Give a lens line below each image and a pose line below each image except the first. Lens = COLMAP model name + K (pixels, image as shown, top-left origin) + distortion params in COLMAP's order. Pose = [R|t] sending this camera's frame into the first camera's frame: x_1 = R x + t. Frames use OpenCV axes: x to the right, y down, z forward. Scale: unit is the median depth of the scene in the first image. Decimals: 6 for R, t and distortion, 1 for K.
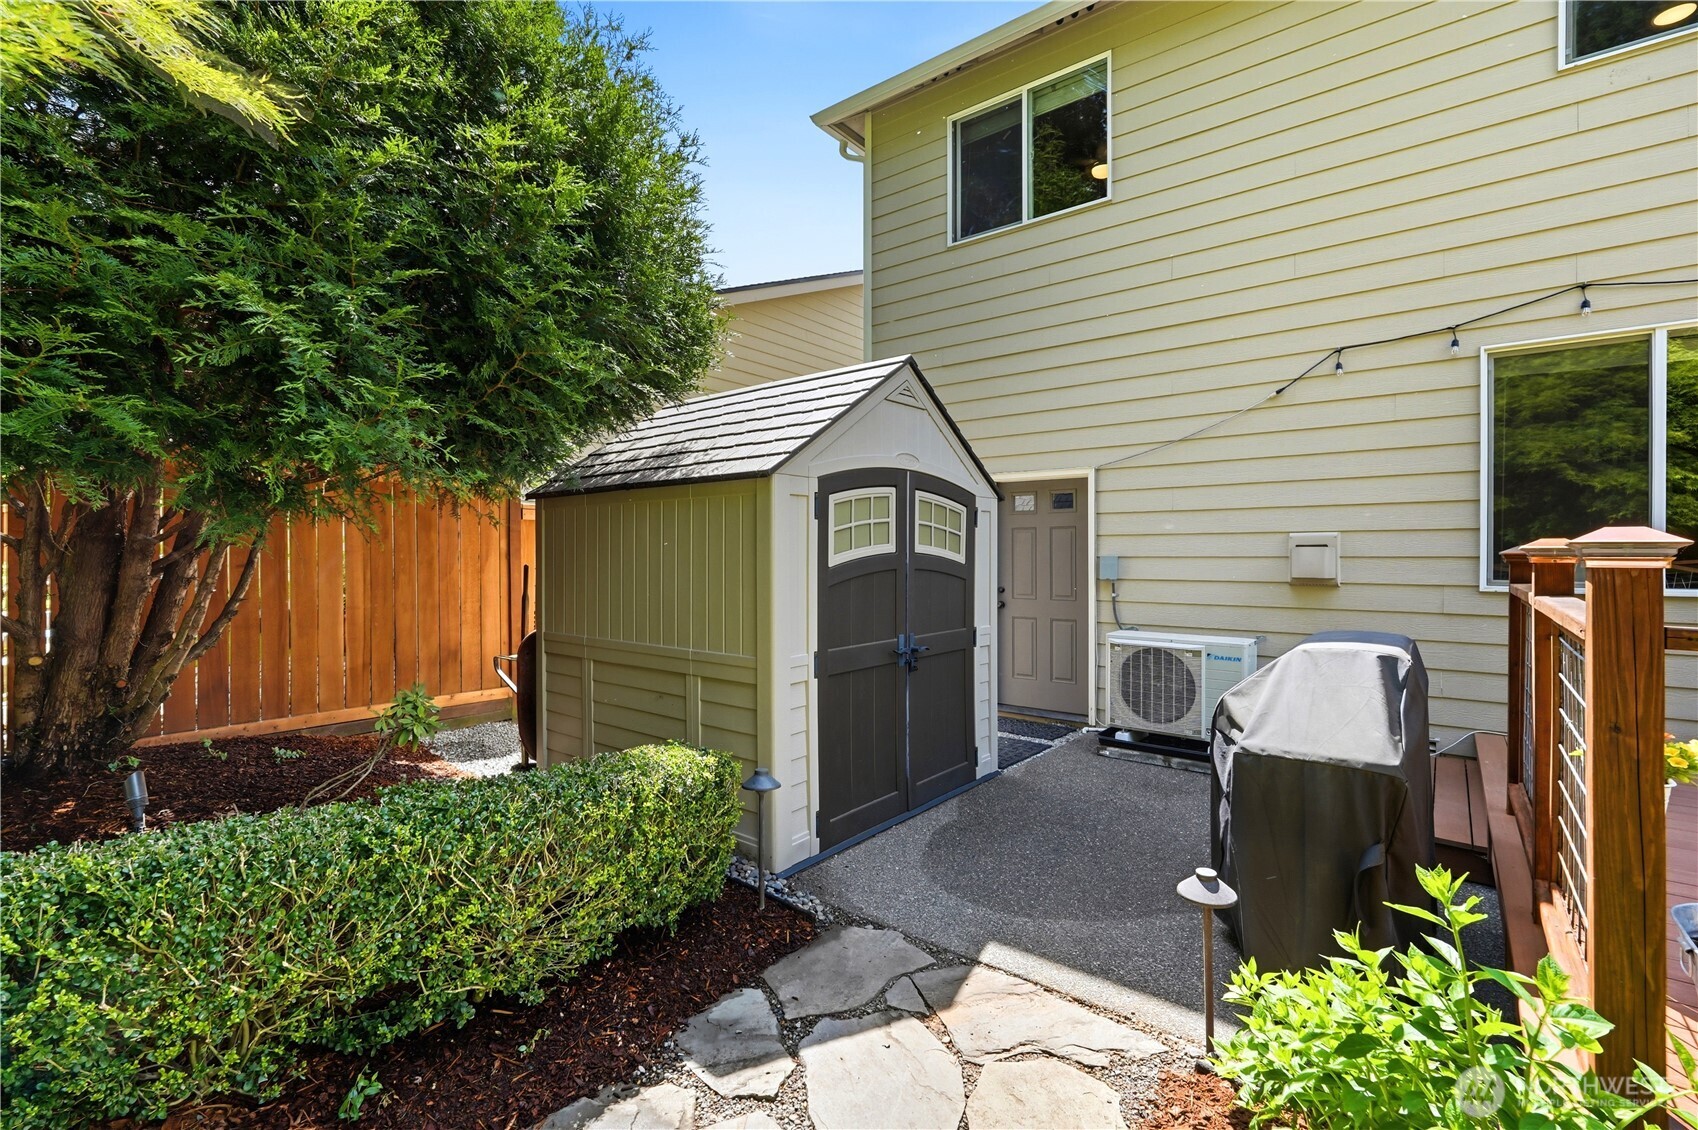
lens RADIAL K [[759.7, 0, 847.1], [0, 759.7, 554.4], [0, 0, 1]] dist [-0.001354, 0.001347]
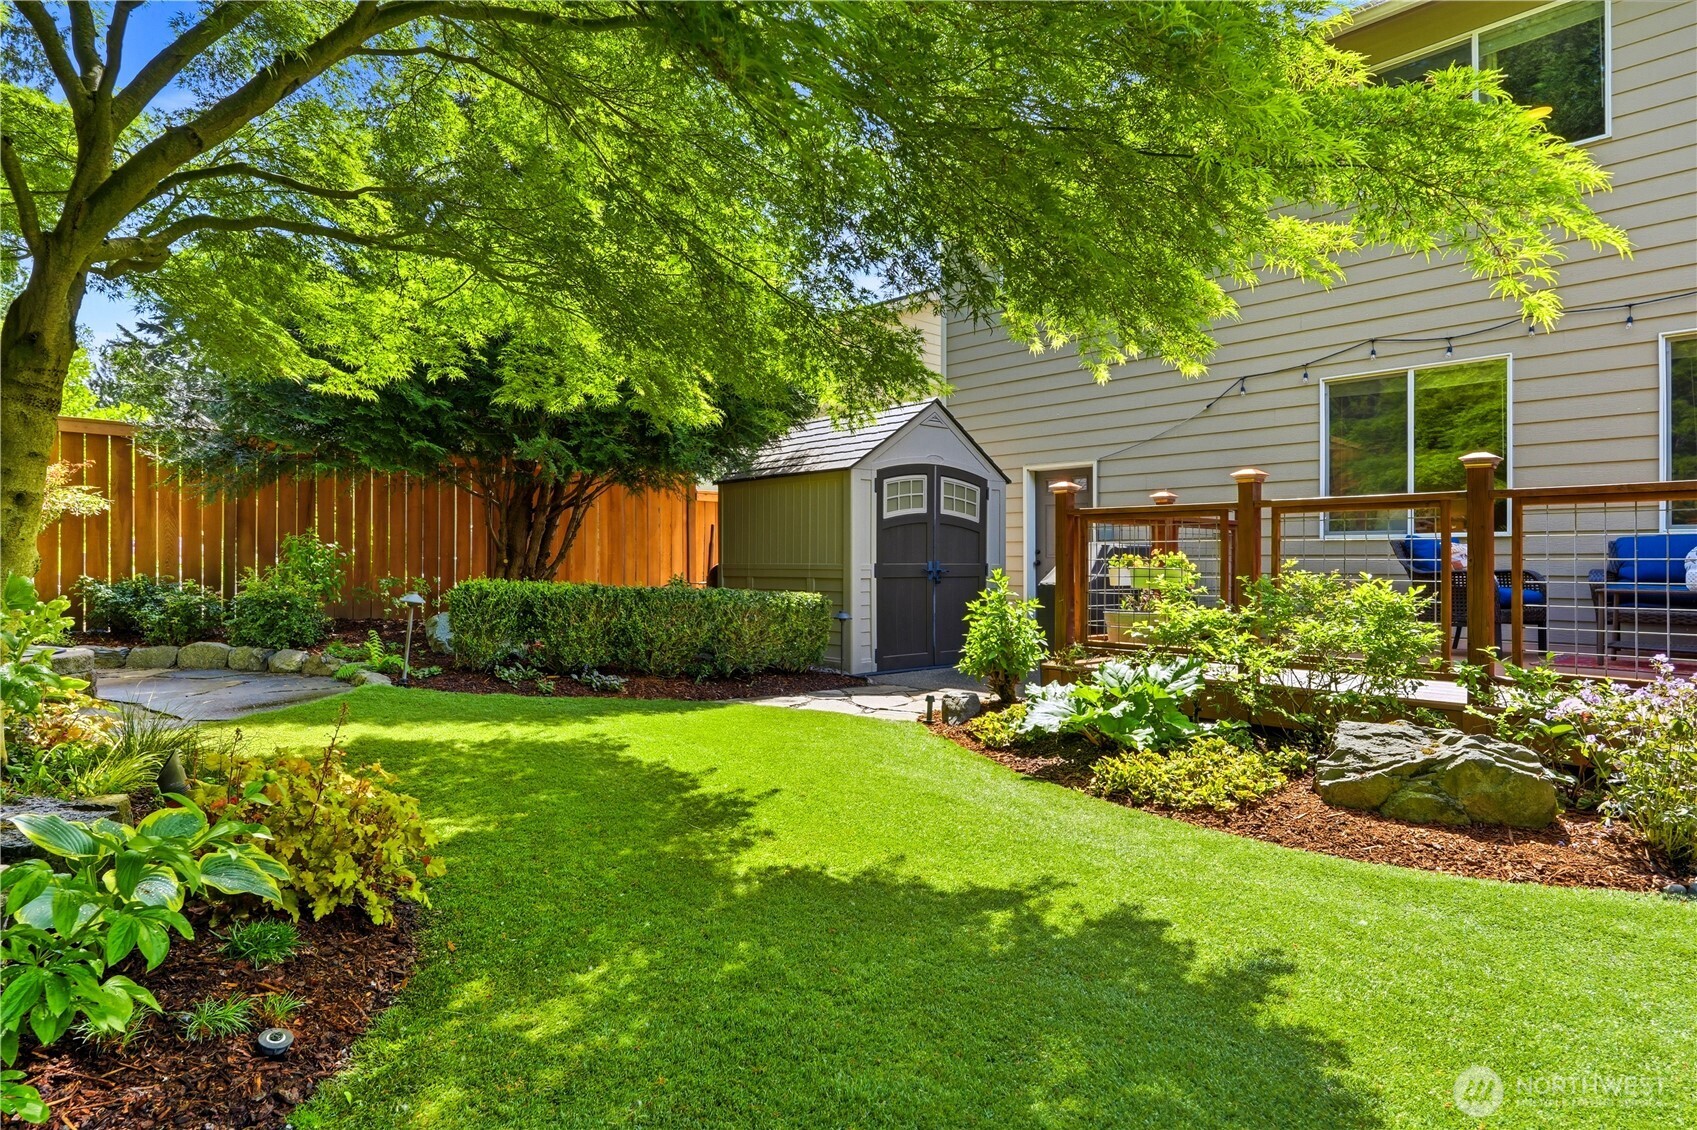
lens RADIAL K [[957.7, 0, 849.9], [0, 957.7, 550.7], [0, 0, 1]] dist [0.007248, -0.000825]
pose [[0.987058, 0.000639, -0.160361, 0.237643], [-0.002845, 0.999904, -0.013527, 0.111403], [0.160337, 0.013808, 0.986966, -1.153934]]
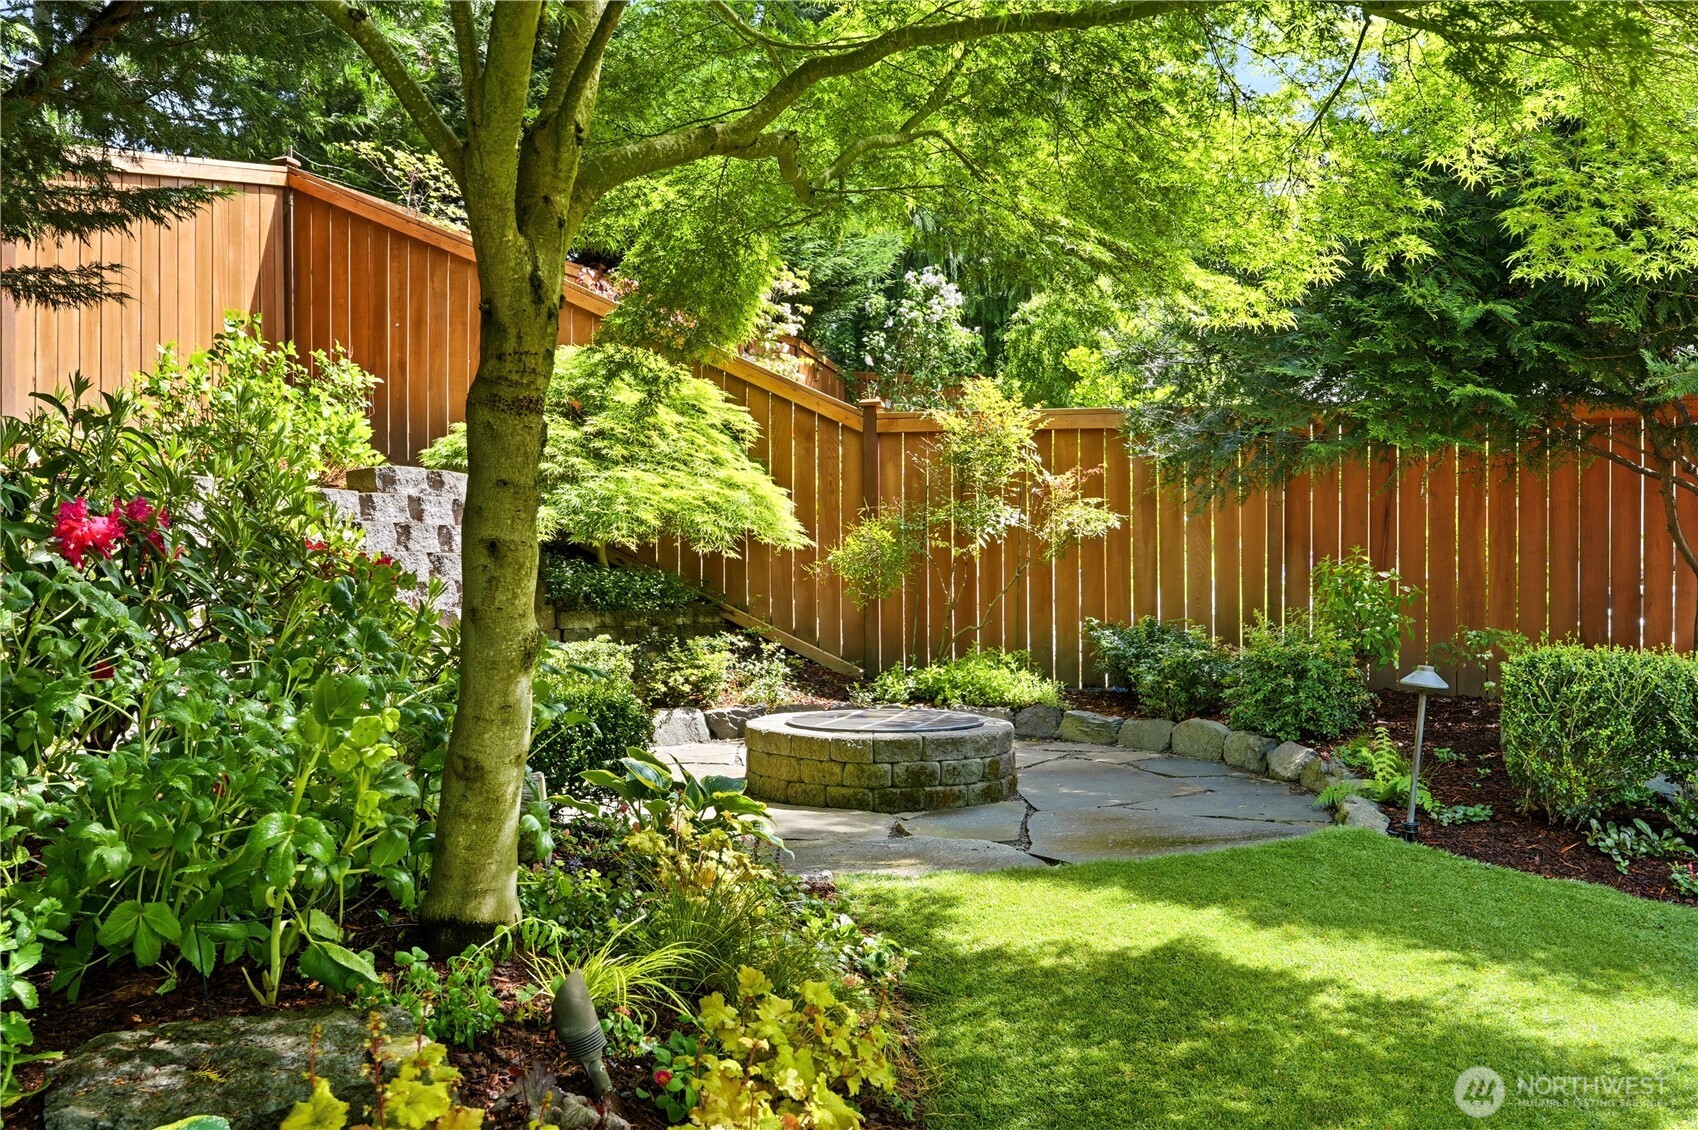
lens RADIAL K [[1406.2, 0, 844.9], [0, 1406.2, 570.9], [0, 0, 1]] dist [0.008427, -0.002880]
pose [[0.385940, -0.004390, -0.922513, 0.241870], [-0.000963, 0.999986, -0.005161, 0.083692], [0.922523, 0.002880, 0.385930, -0.719739]]
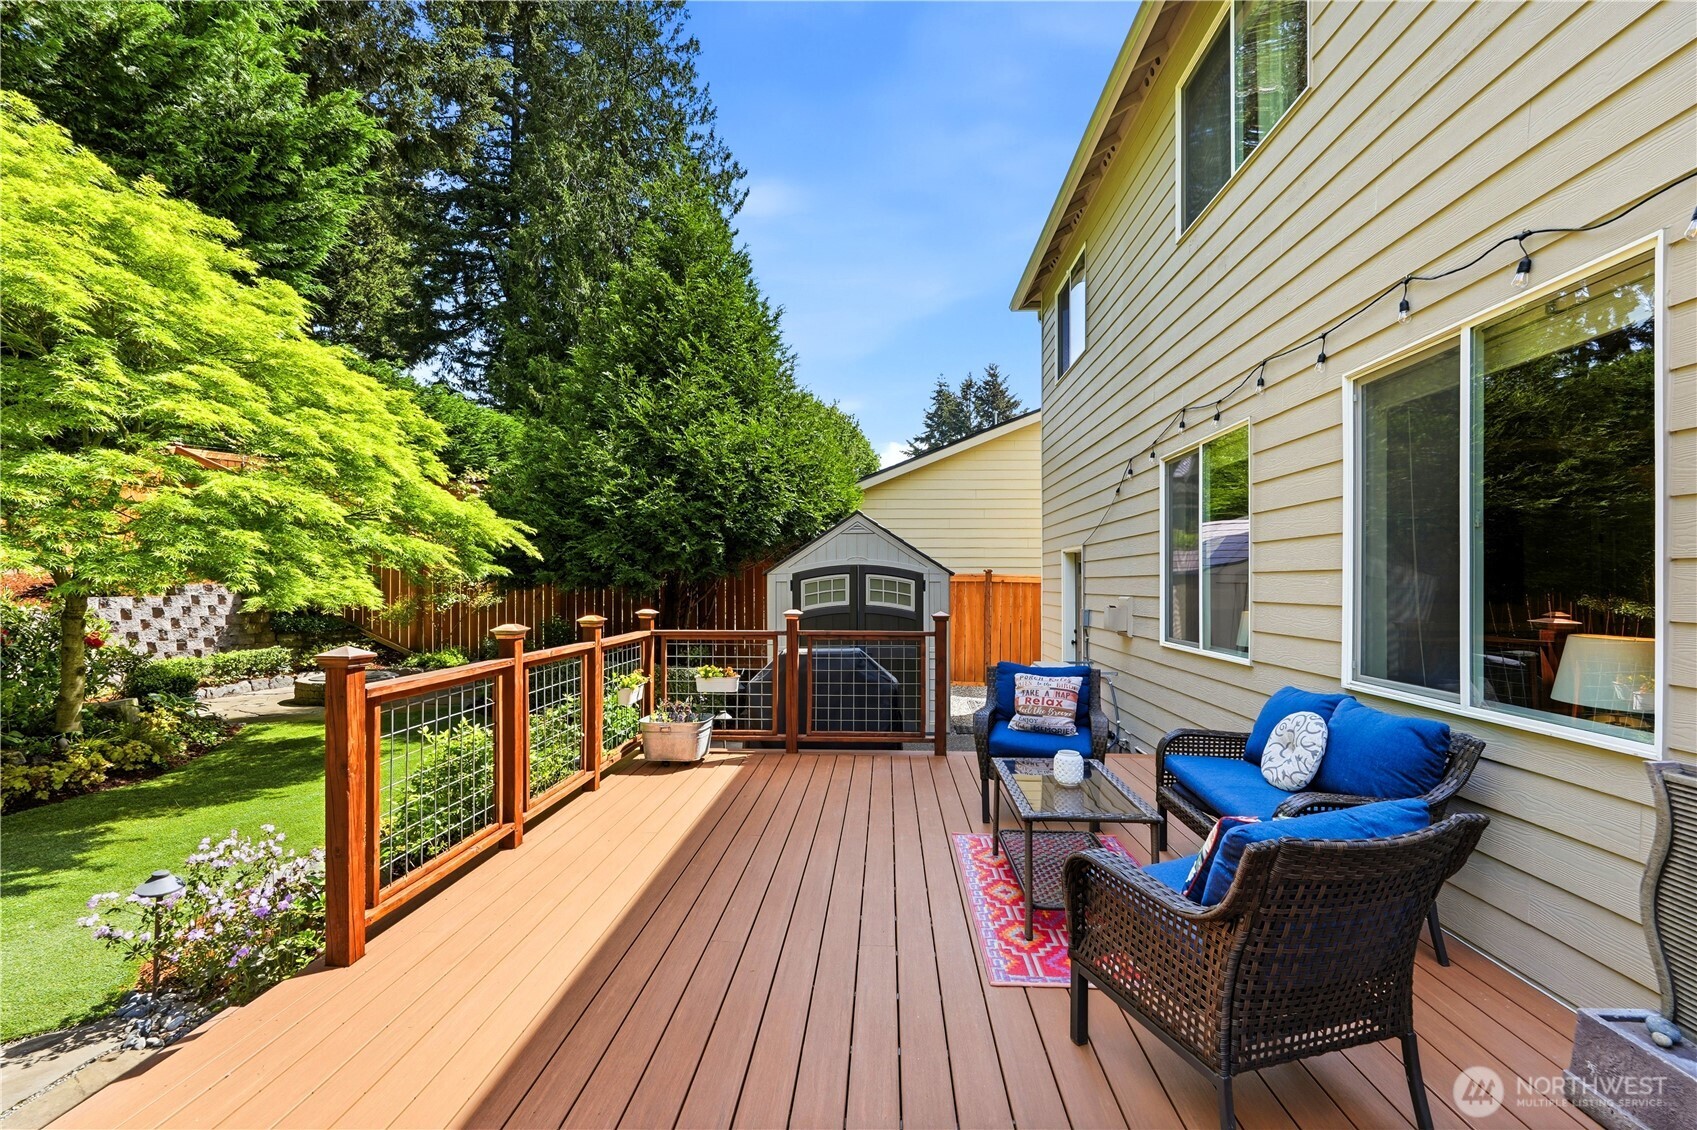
lens RADIAL K [[759.3, 0, 843.2], [0, 759.3, 577.3], [0, 0, 1]] dist [-0.001354, 0.001347]
pose [[0.571421, -0.004861, -0.820643, 1.755027], [-0.000522, 0.999980, -0.006286, -0.066011], [0.820657, 0.004020, 0.571407, -0.203889]]
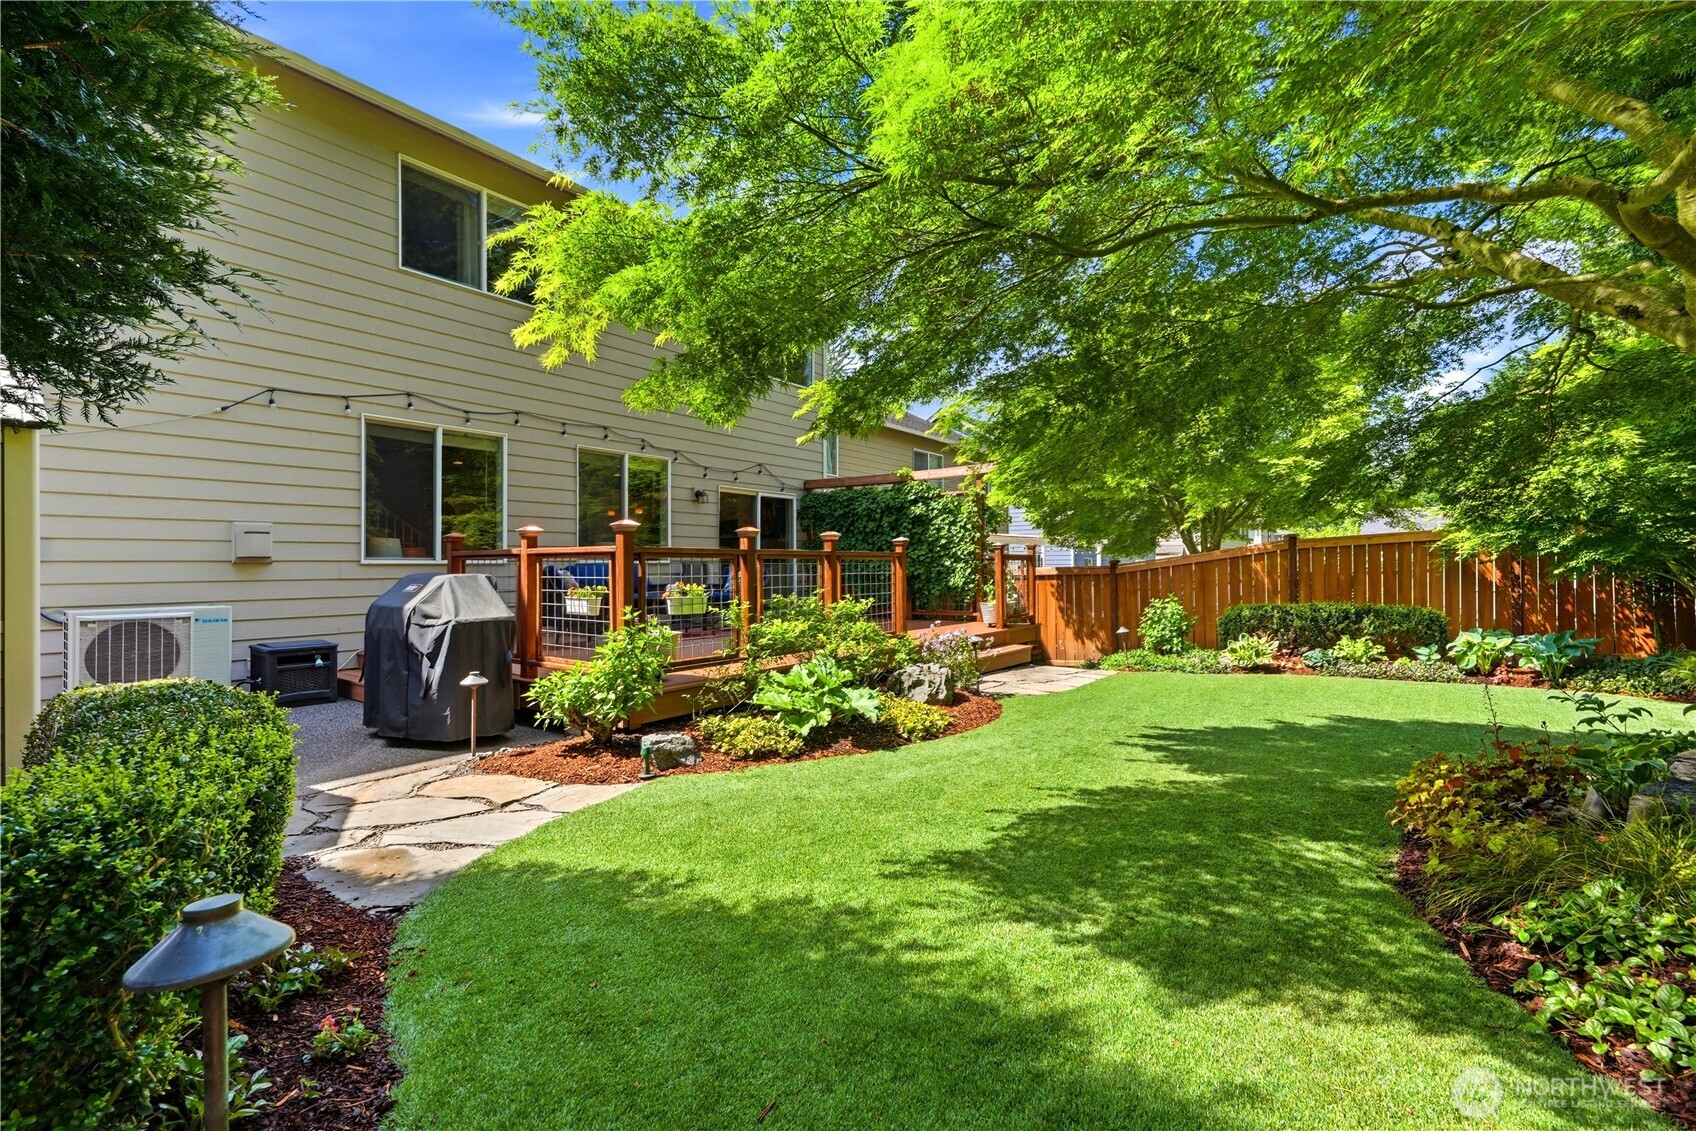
lens RADIAL K [[758.8, 0, 840.0], [0, 758.8, 564.6], [0, 0, 1]] dist [-0.001354, 0.001347]
pose [[-0.009395, 0.002448, 0.999953, -0.881835], [0.002752, 0.999993, -0.002422, 0.062838], [-0.999952, 0.002729, -0.009402, -0.007624]]
